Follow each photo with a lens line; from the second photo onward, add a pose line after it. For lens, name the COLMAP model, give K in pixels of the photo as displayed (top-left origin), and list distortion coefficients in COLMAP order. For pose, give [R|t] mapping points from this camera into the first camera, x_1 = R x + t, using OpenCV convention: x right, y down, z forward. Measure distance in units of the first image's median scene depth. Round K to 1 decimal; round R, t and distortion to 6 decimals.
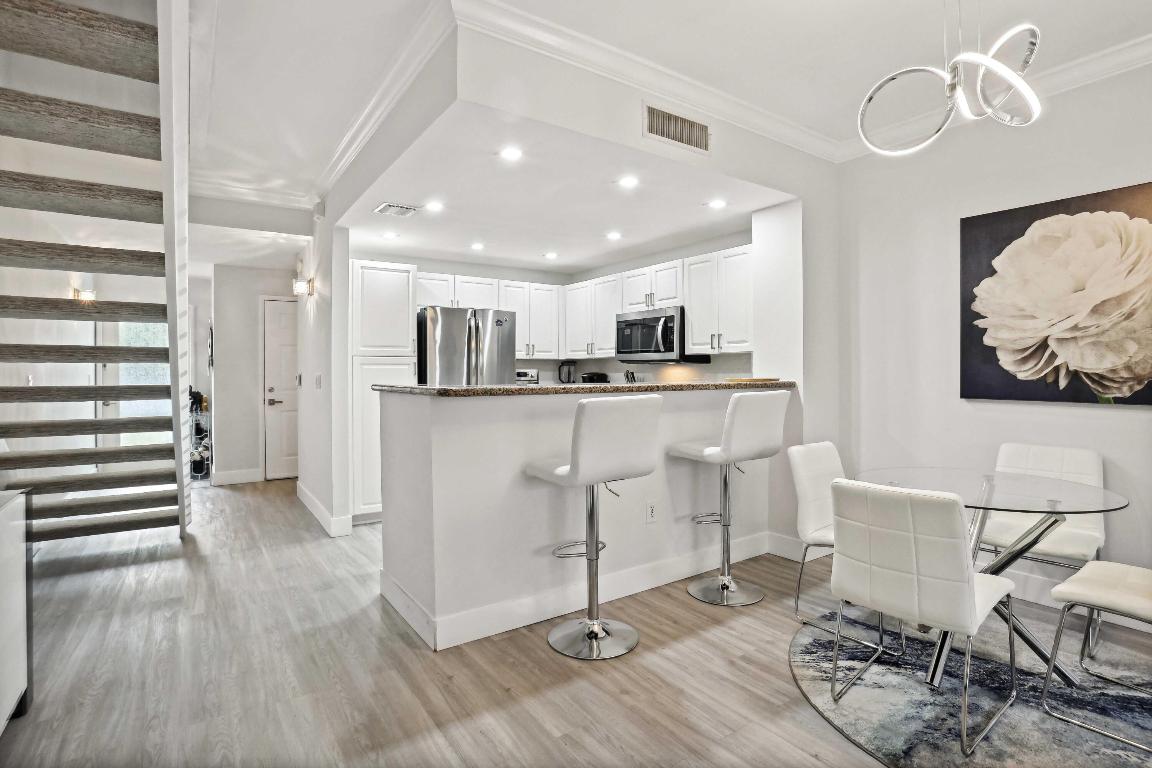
lens RADIAL K [[563.7, 0, 566.2], [0, 563.7, 370.5], [0, 0, 1]] dist [-0.051310, 0.020199]
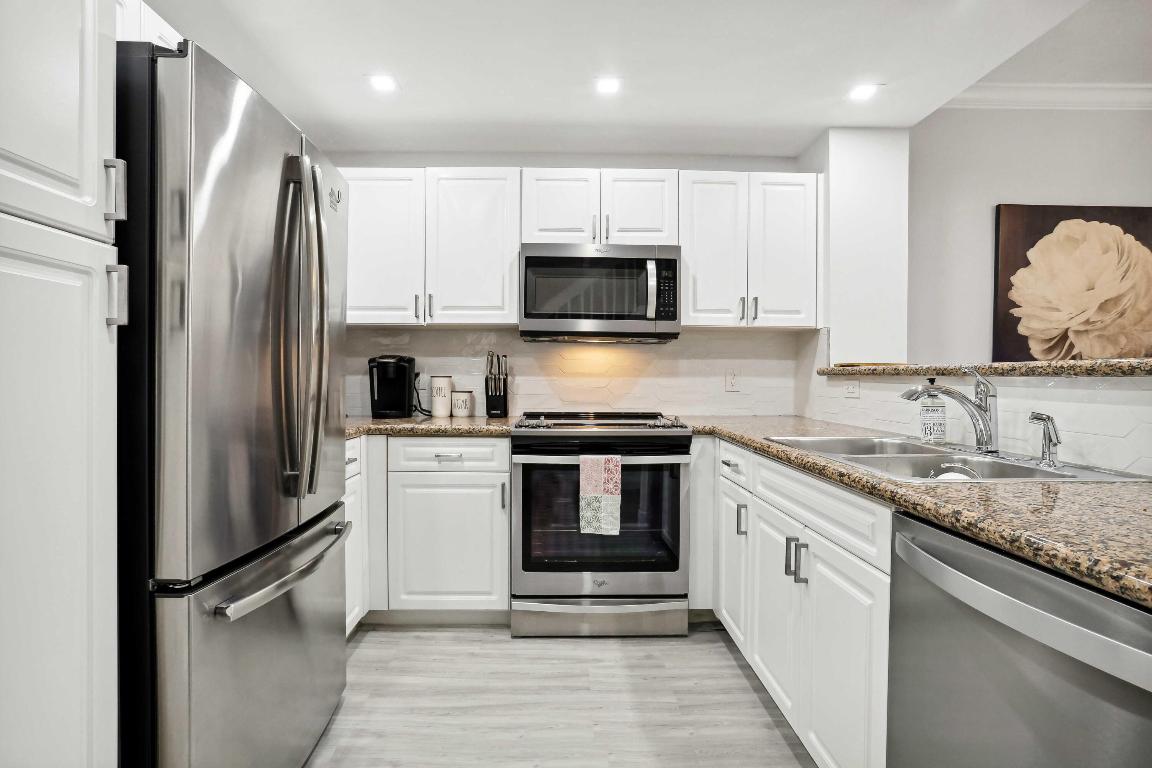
lens RADIAL K [[567.5, 0, 569.4], [0, 567.5, 374.3], [0, 0, 1]] dist [-0.051669, 0.030180]
pose [[0.548791, 0.009874, 0.835901, -0.559320], [-0.010864, 0.999930, -0.004679, 0.043093], [-0.835889, -0.006513, 0.548860, 1.147005]]
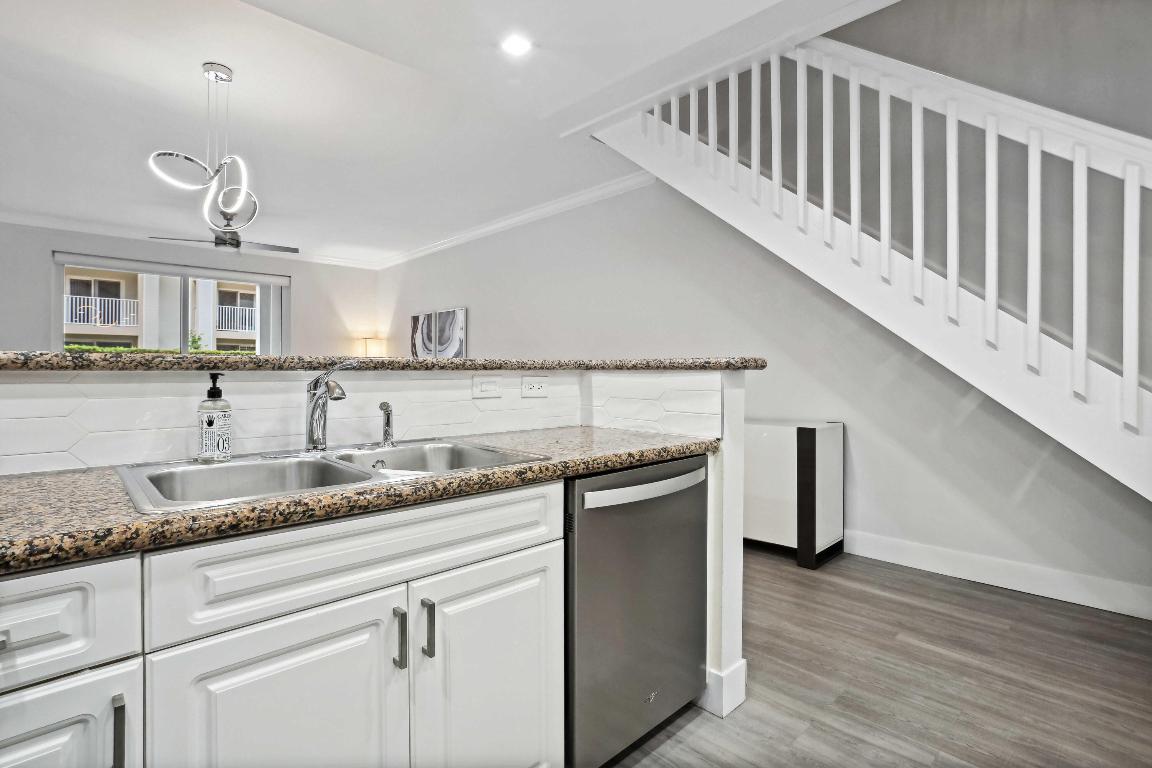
lens RADIAL K [[563.7, 0, 566.2], [0, 563.7, 370.5], [0, 0, 1]] dist [-0.051310, 0.020199]
pose [[-0.987759, 0.006316, -0.155858, -0.047156], [0.007082, 0.999965, -0.004356, 0.042062], [0.155825, -0.005407, -0.987770, 1.629599]]
